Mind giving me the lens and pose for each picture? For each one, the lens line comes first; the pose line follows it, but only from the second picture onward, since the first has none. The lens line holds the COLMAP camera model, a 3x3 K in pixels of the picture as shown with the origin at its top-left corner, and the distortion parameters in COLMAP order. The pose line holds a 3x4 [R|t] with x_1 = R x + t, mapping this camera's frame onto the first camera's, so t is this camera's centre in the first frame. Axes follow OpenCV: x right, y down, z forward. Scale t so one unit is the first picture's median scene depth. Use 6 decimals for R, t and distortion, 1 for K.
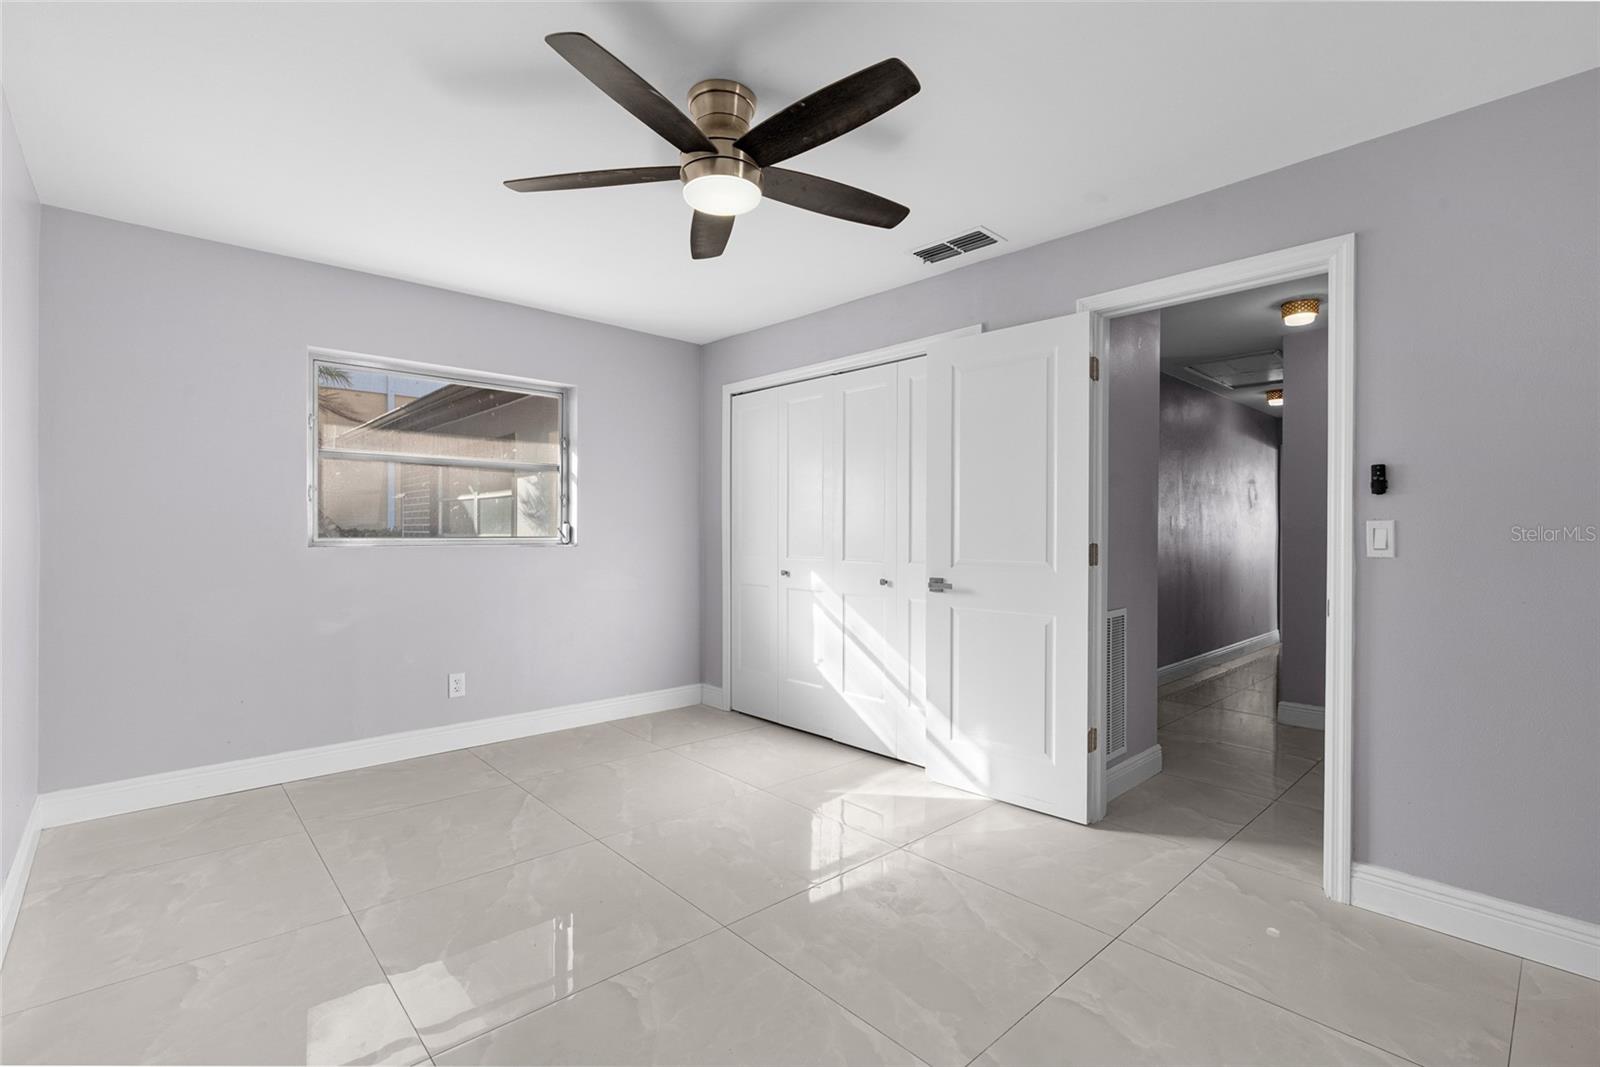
lens RADIAL K [[719.1, 0, 800.0], [0, 719.1, 533.5], [0, 0, 1]] dist [-0.006220, -0.000165]
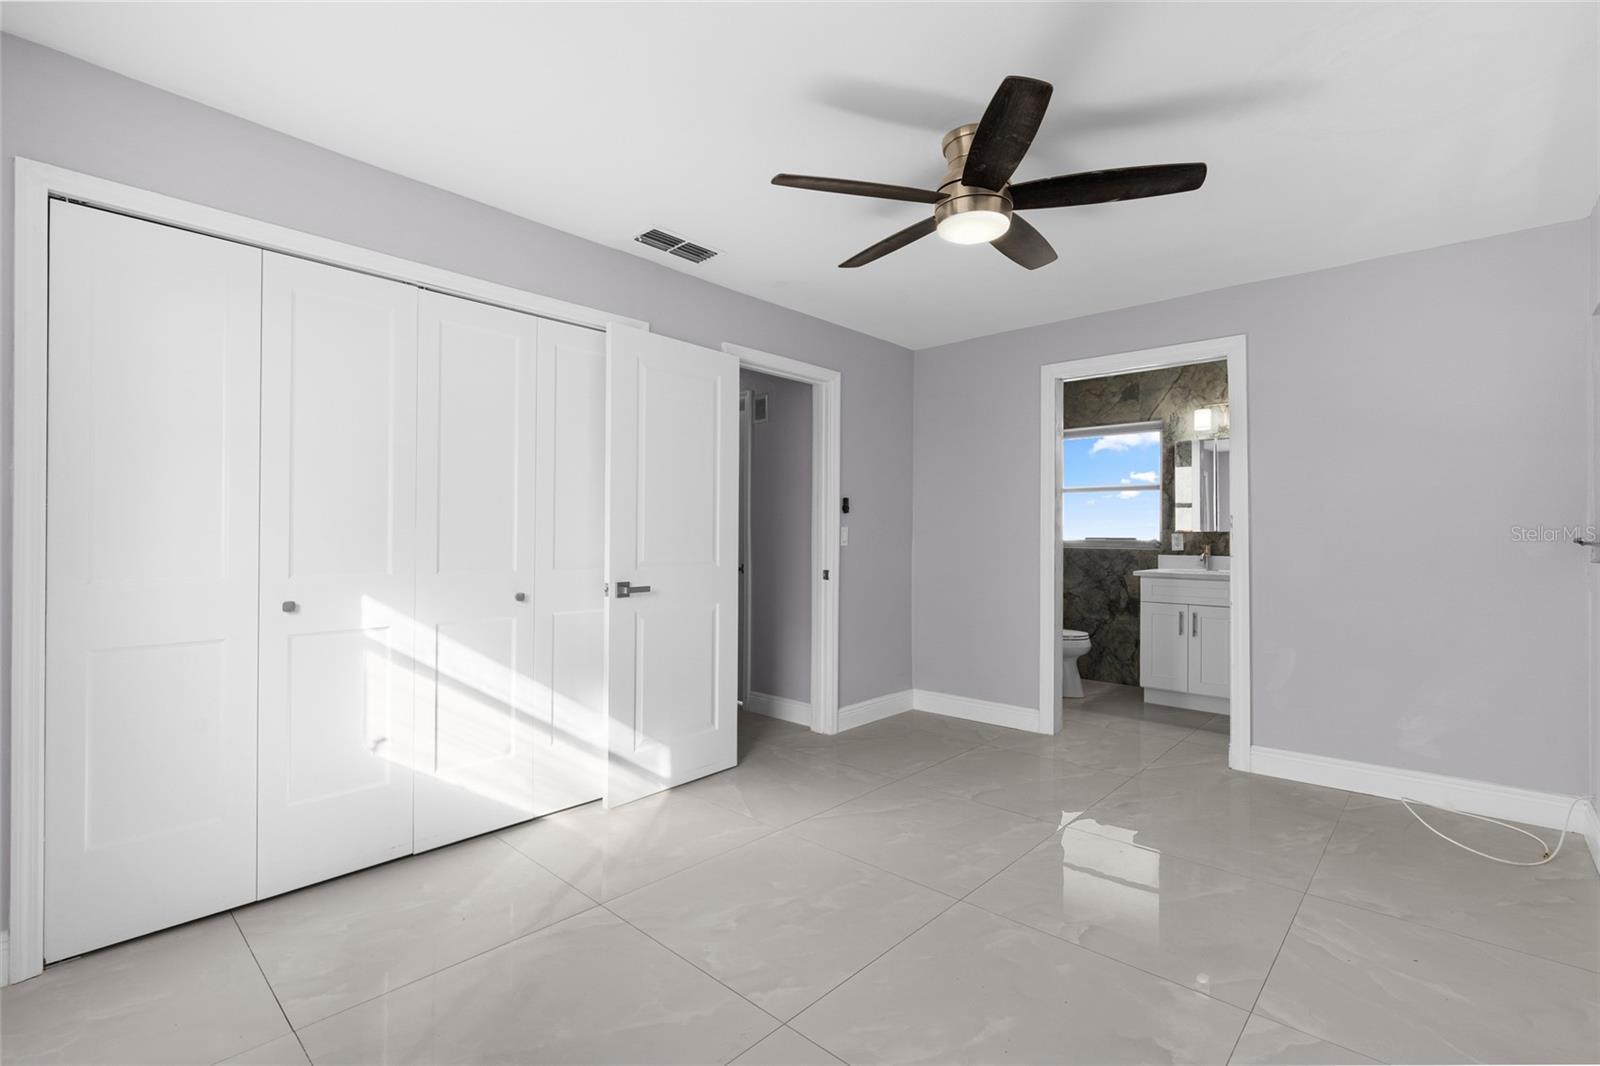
lens RADIAL K [[725.6, 0, 798.9], [0, 725.6, 528.6], [0, 0, 1]] dist [-0.011622, 0.000041]
pose [[-0.076904, 0.001041, 0.997038, -0.773160], [-0.004601, 0.999988, -0.001399, -0.005911], [-0.997028, -0.004695, -0.076899, 0.876457]]
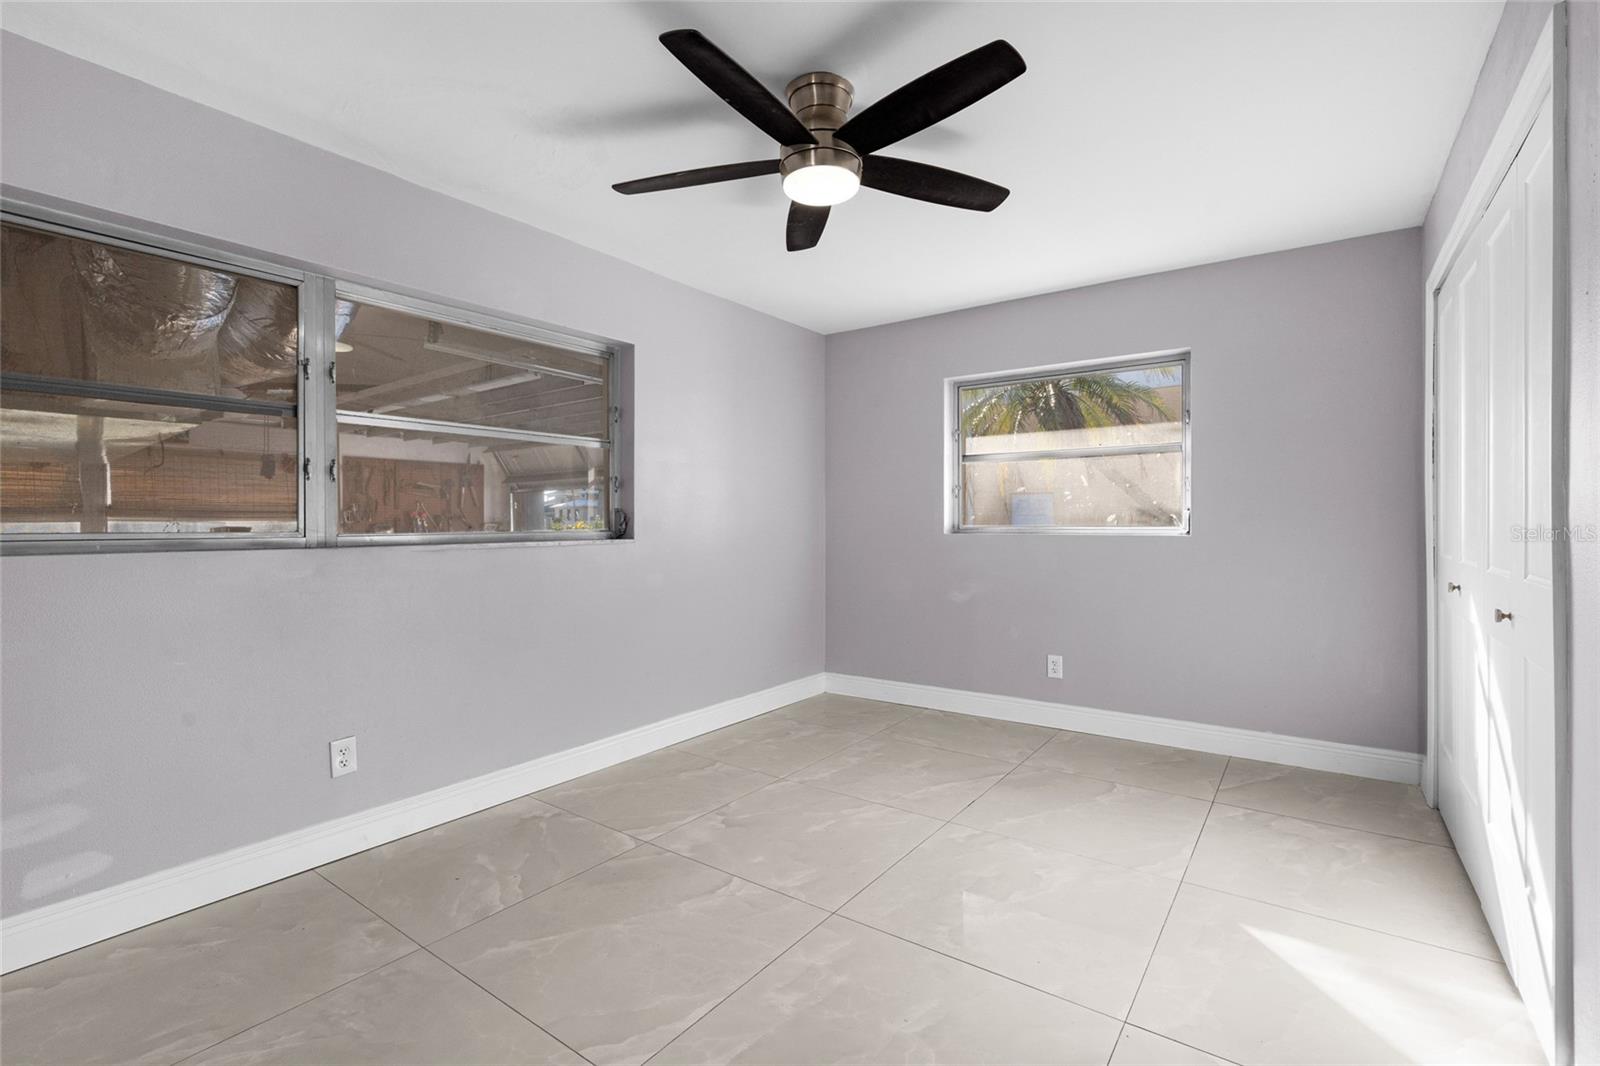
lens RADIAL K [[725.6, 0, 798.9], [0, 725.6, 528.6], [0, 0, 1]] dist [-0.011622, 0.000041]
pose [[0.198089, 0.000547, -0.980184, 0.576180], [0.003785, 0.999992, 0.001323, 0.006670], [0.980177, -0.003972, 0.198086, 0.498264]]
